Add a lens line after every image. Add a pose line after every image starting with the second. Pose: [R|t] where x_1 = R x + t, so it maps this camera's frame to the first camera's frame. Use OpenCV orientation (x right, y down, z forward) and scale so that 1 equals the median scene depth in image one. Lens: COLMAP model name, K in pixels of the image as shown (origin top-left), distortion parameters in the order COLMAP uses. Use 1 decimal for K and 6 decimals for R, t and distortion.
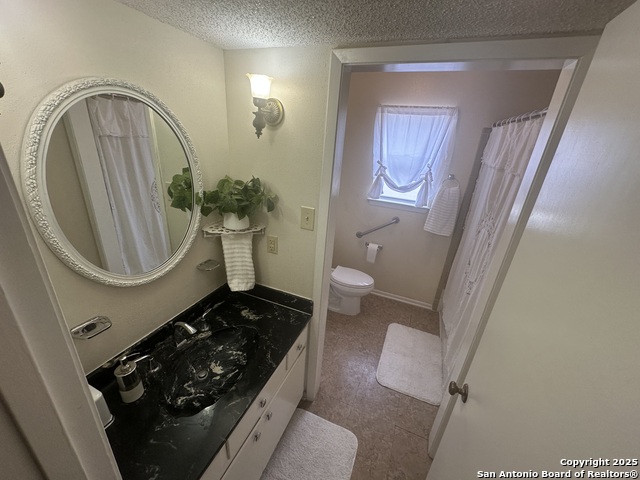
lens RADIAL K [[254.6, 0, 320.0], [0, 254.6, 240.0], [0, 0, 1]] dist [-0.007879, 0.001927]
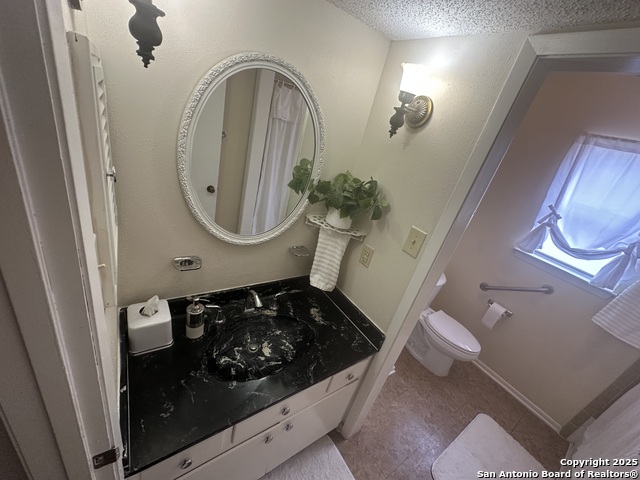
lens RADIAL K [[254.6, 0, 320.0], [0, 254.6, 240.0], [0, 0, 1]] dist [-0.007879, 0.001927]
pose [[0.830220, 0.346395, -0.436744, 0.053260], [-0.361980, 0.930835, 0.050173, -0.021437], [0.423916, 0.116438, 0.898186, 0.125555]]
